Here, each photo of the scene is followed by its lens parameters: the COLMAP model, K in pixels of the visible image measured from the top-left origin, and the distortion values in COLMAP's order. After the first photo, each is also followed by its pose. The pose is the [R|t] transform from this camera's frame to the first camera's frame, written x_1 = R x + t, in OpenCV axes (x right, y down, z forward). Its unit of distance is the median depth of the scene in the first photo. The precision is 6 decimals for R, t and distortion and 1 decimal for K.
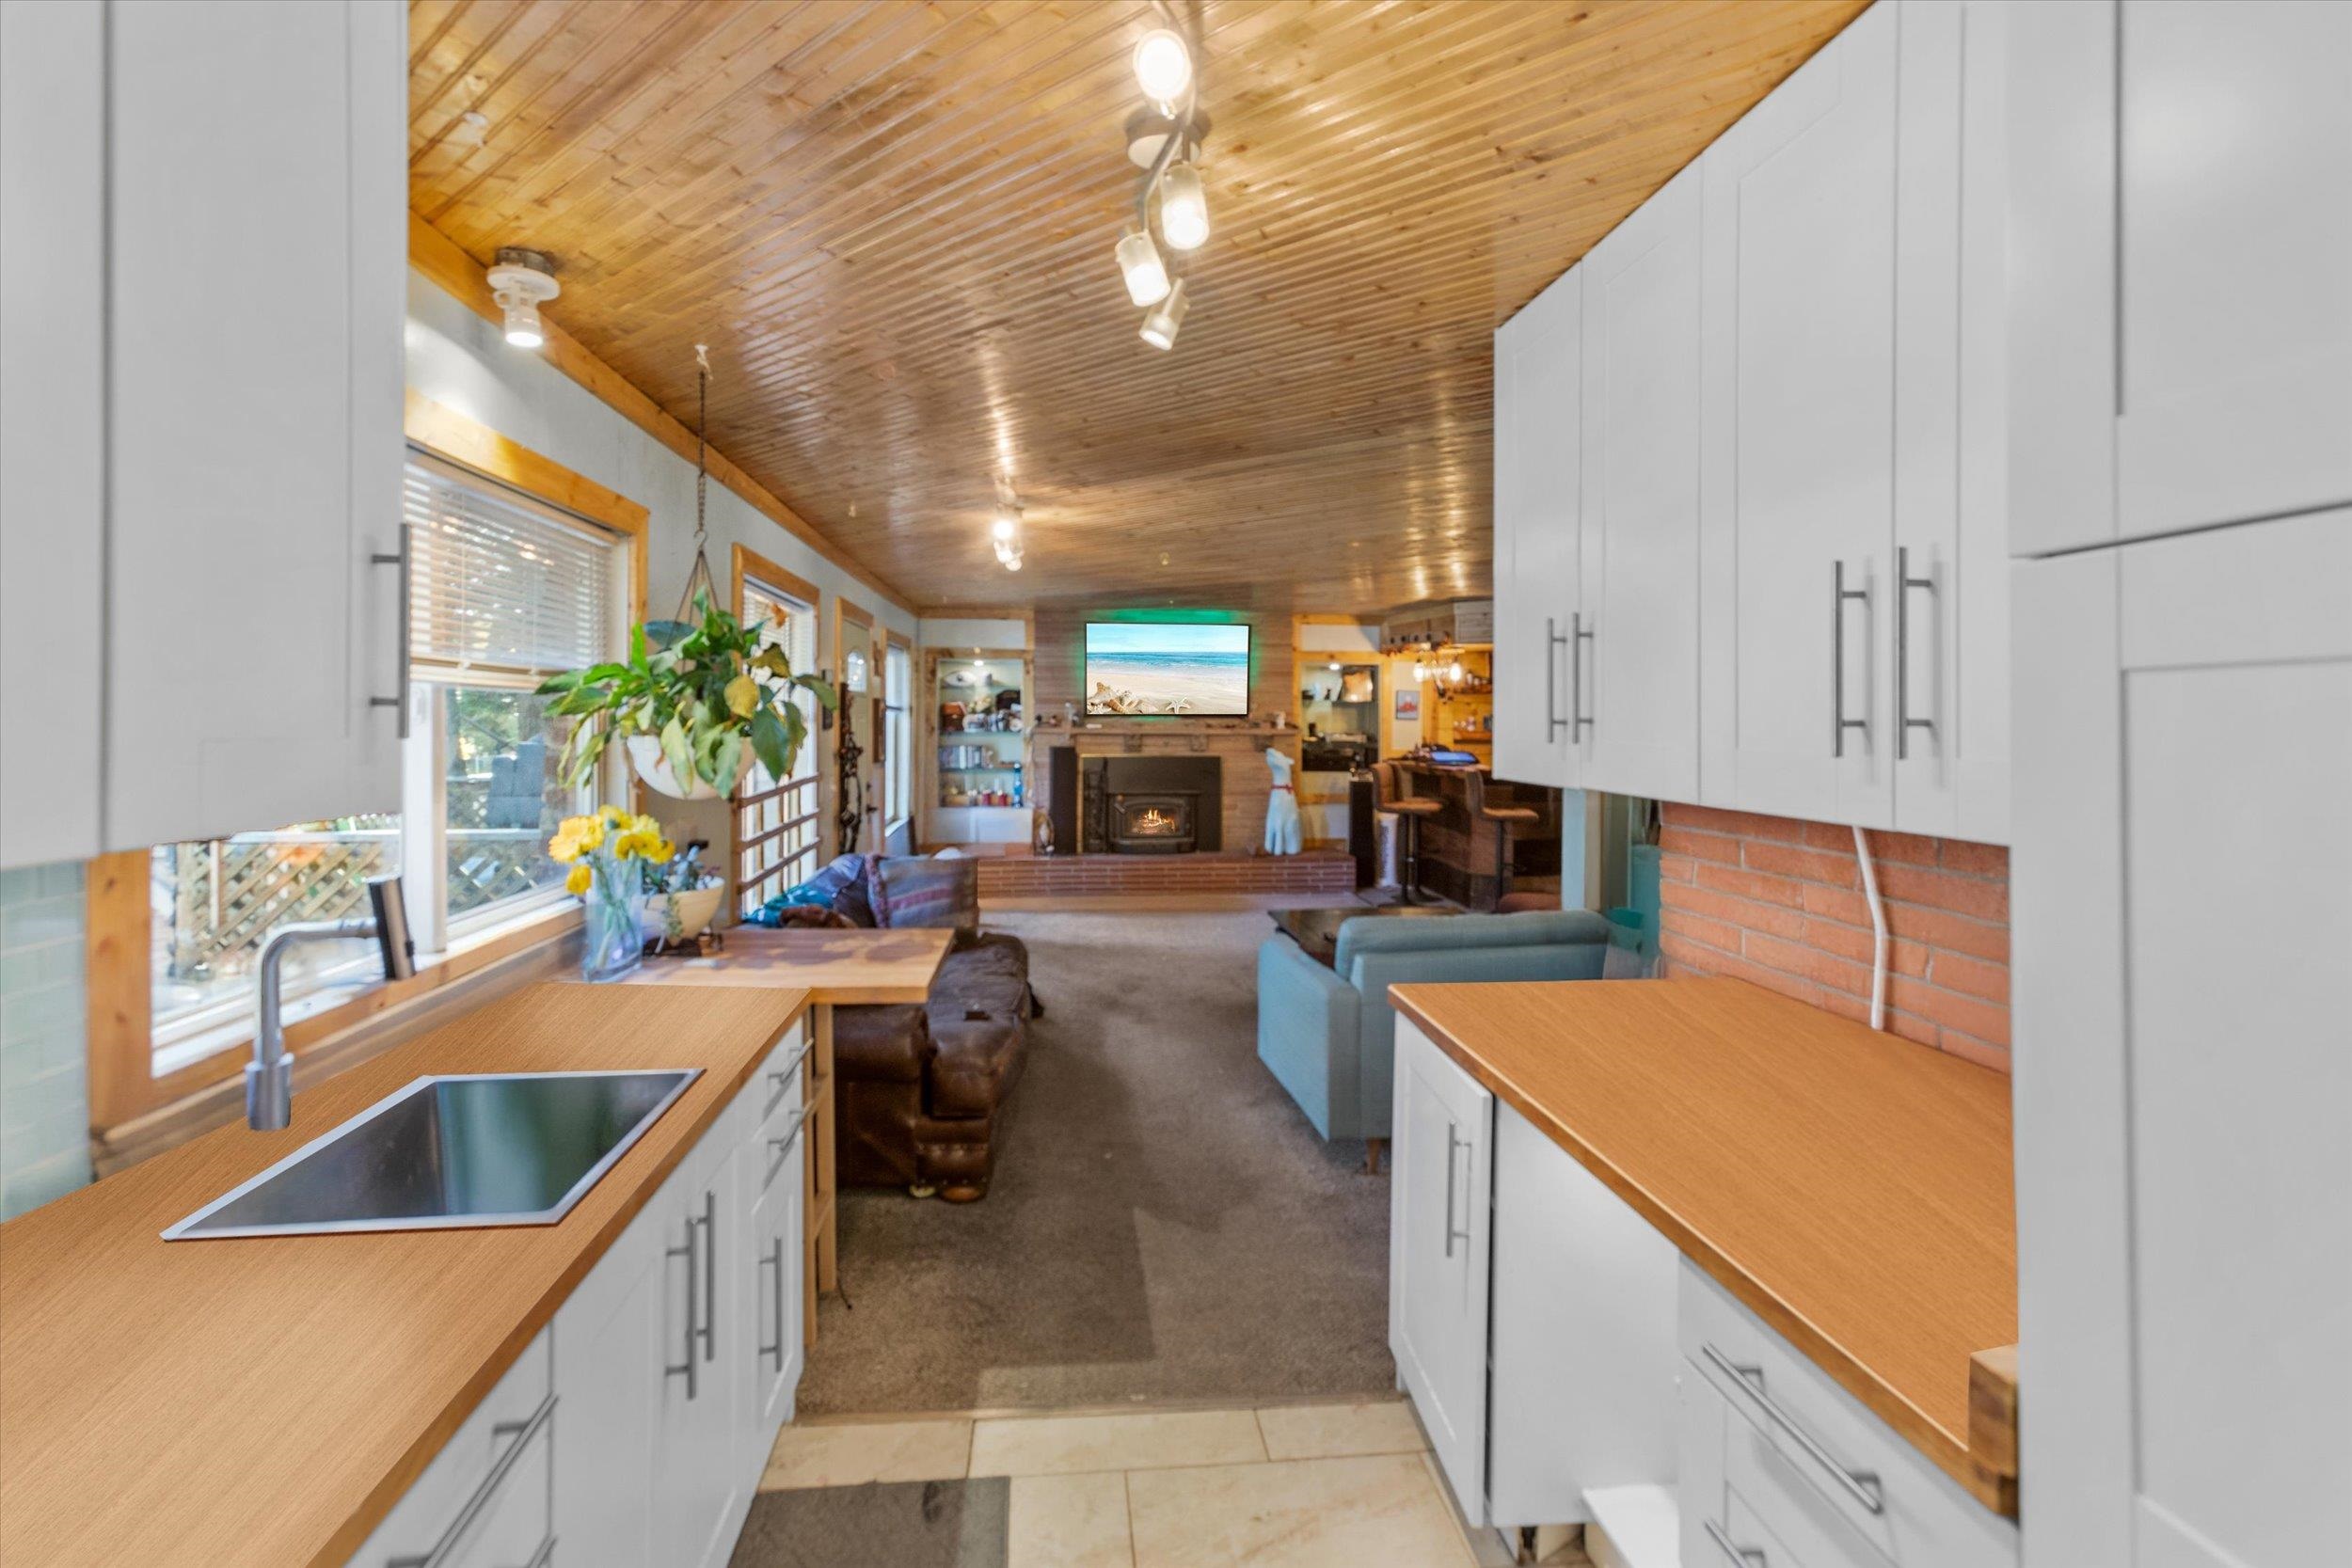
lens RADIAL K [[1097.9, 0, 1173.0], [0, 1097.9, 711.0], [0, 0, 1]] dist [-0.001554, -0.000006]
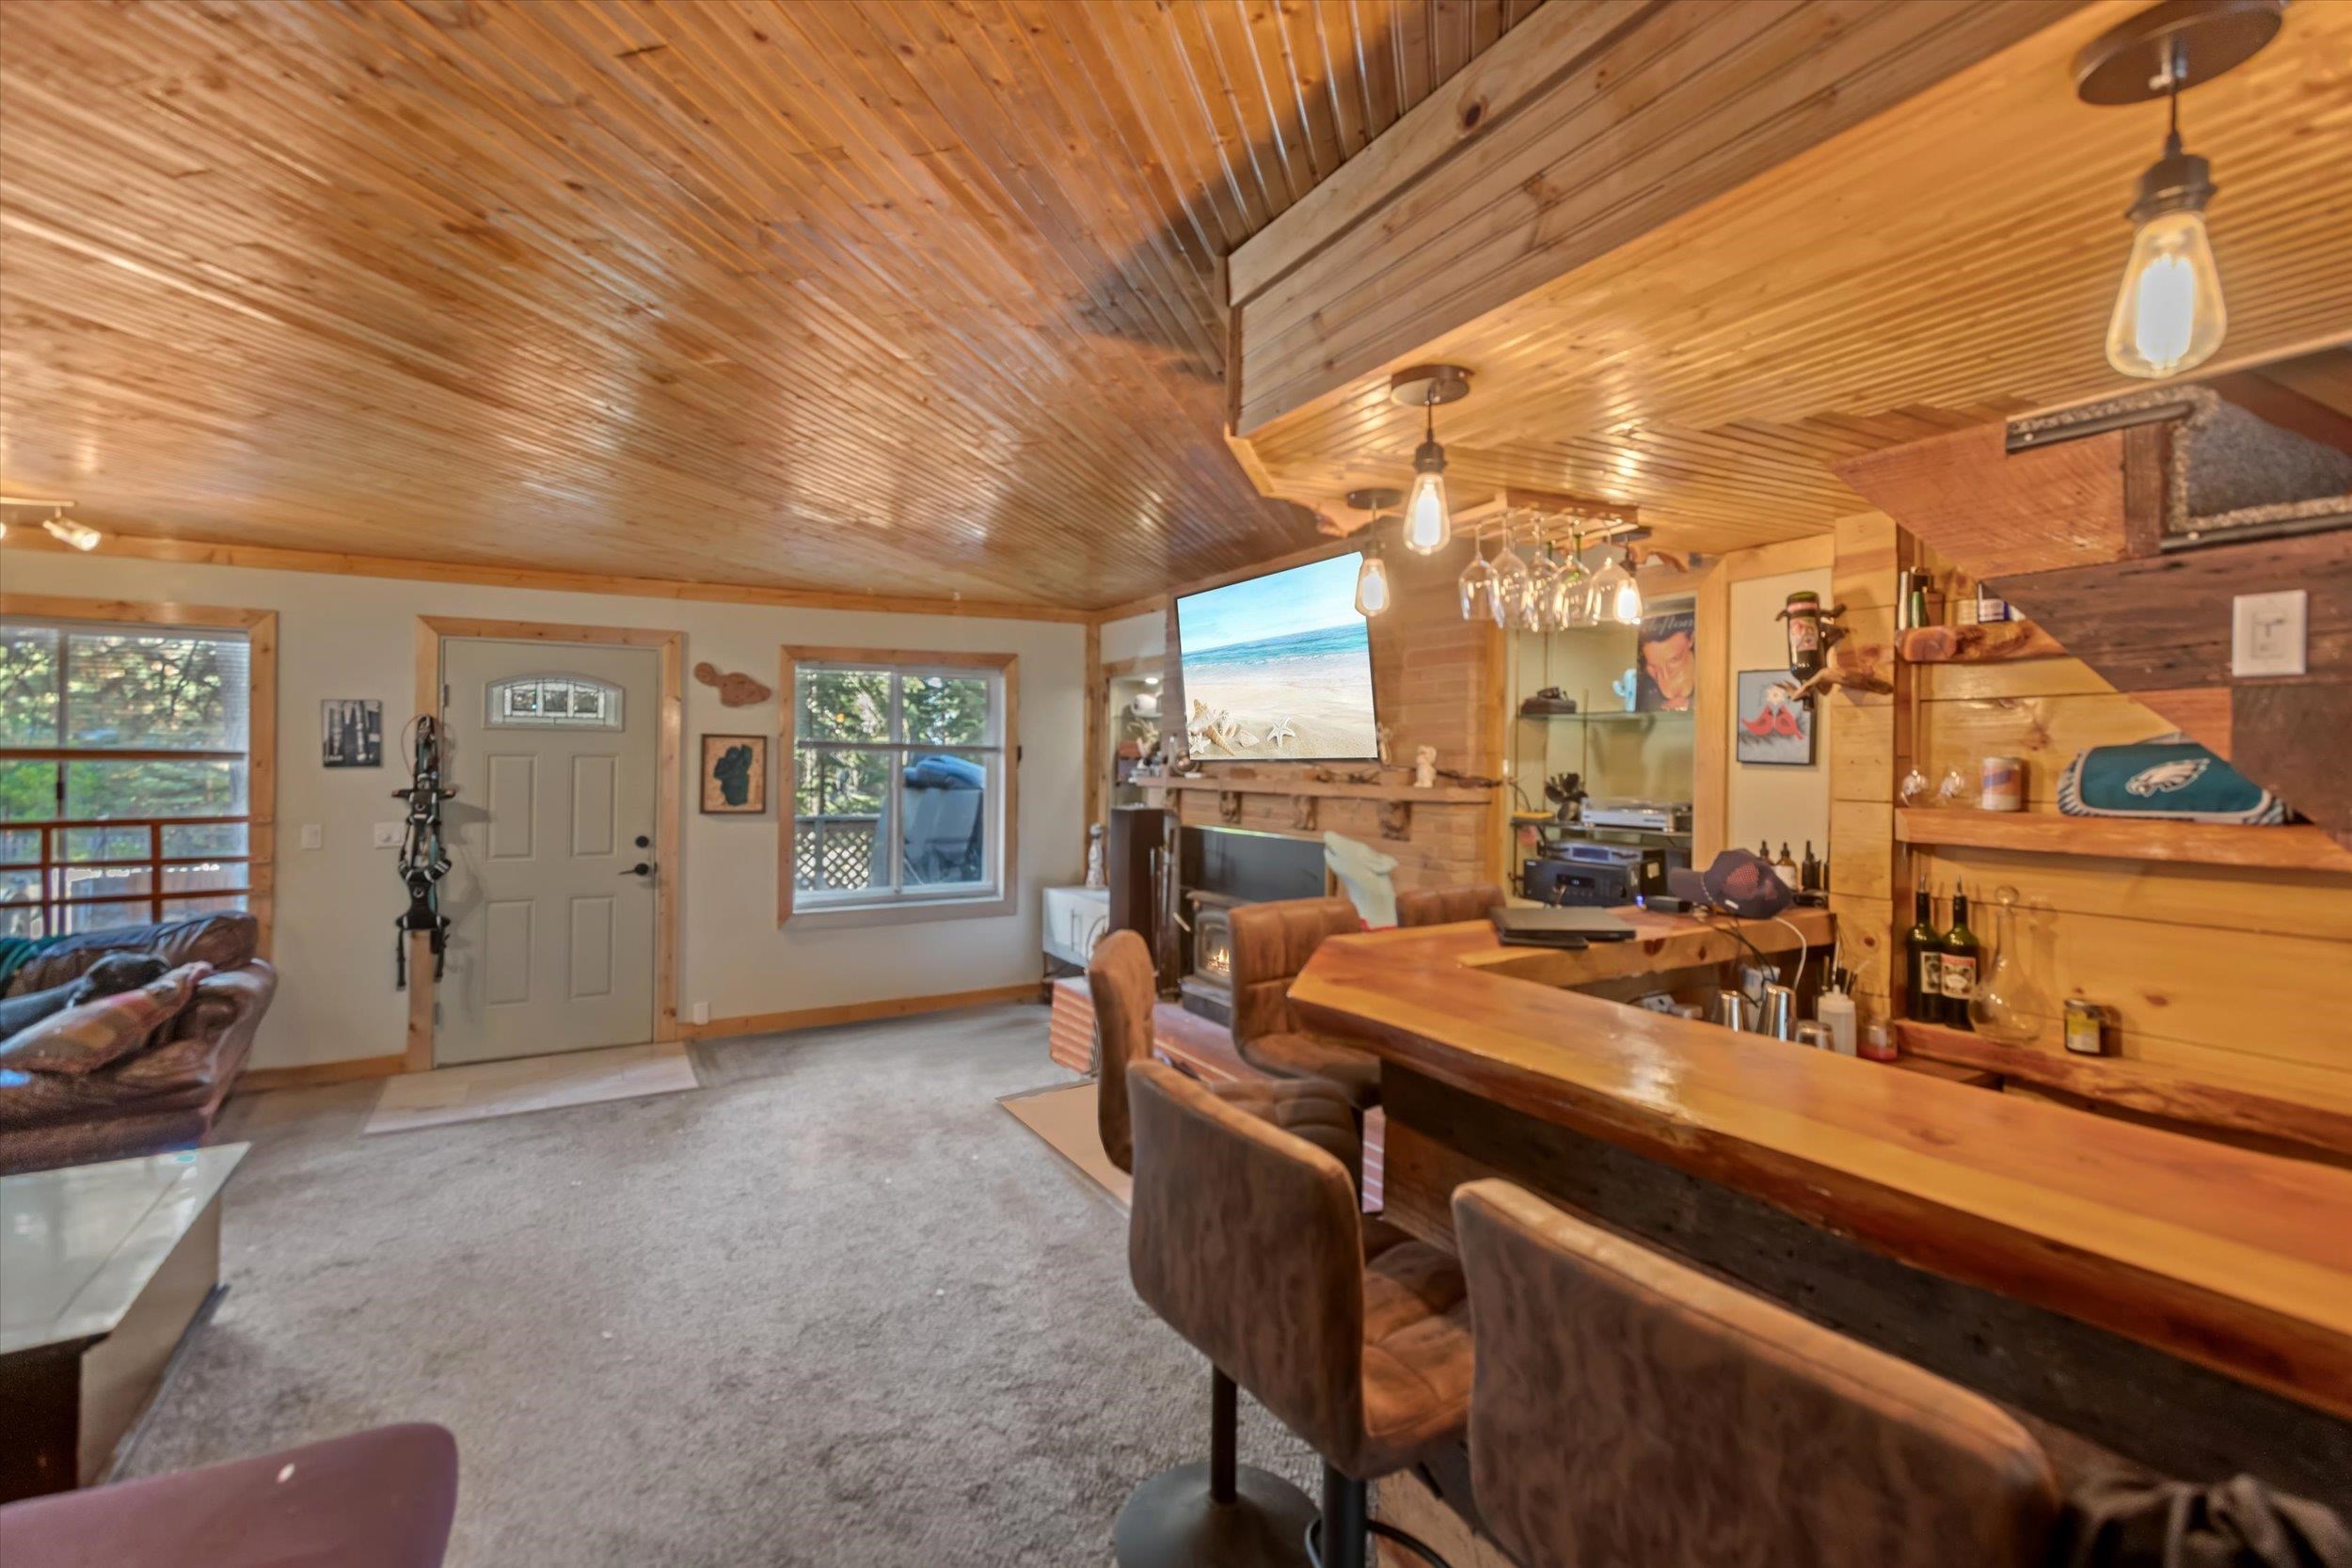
lens RADIAL K [[1051.5, 0, 1170.0], [0, 1051.5, 760.5], [0, 0, 1]] dist [0.002278, 0.000732]
pose [[0.394707, -0.003250, -0.918801, 0.431985], [-0.003825, 0.999979, -0.005180, 0.008715], [0.918799, 0.005559, 0.394686, 0.762719]]
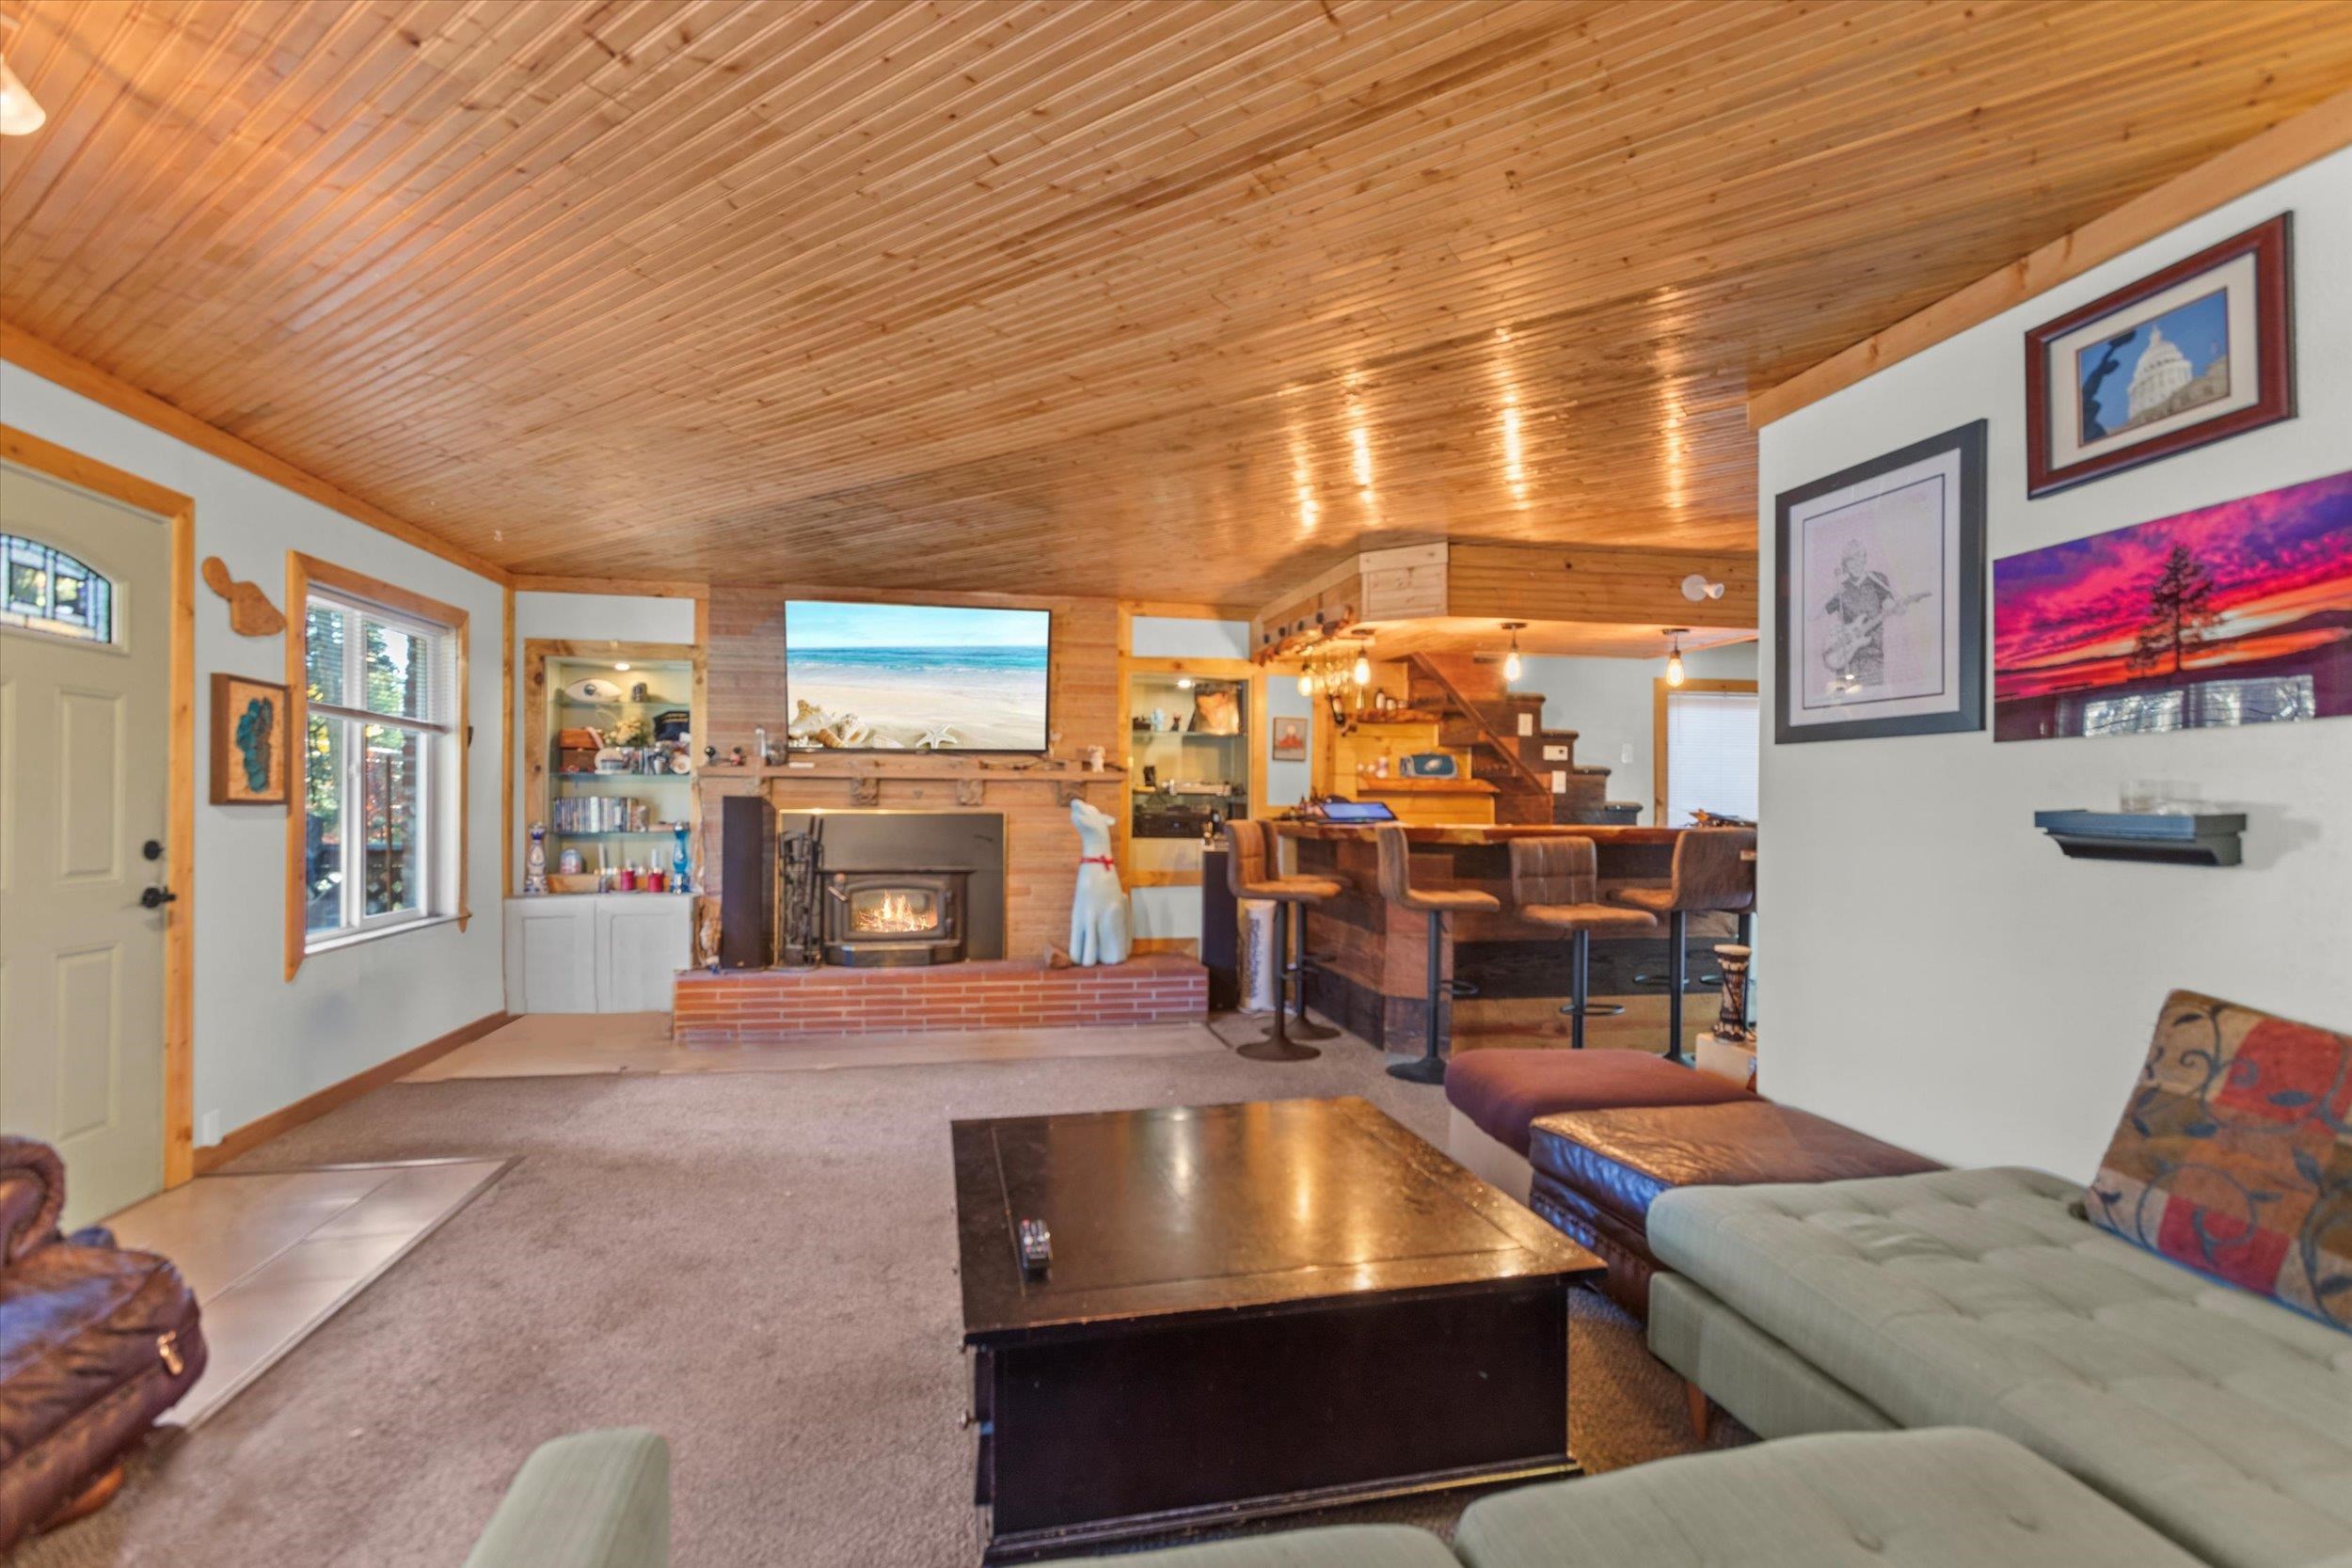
lens RADIAL K [[1056.6, 0, 1173.1], [0, 1056.6, 808.7], [0, 0, 1]] dist [-0.031046, 0.028937]
pose [[0.996409, 0.000841, 0.084661, 0.090460], [-0.001225, 0.999989, 0.004494, 0.035714], [-0.084657, -0.004582, 0.996400, 0.372660]]
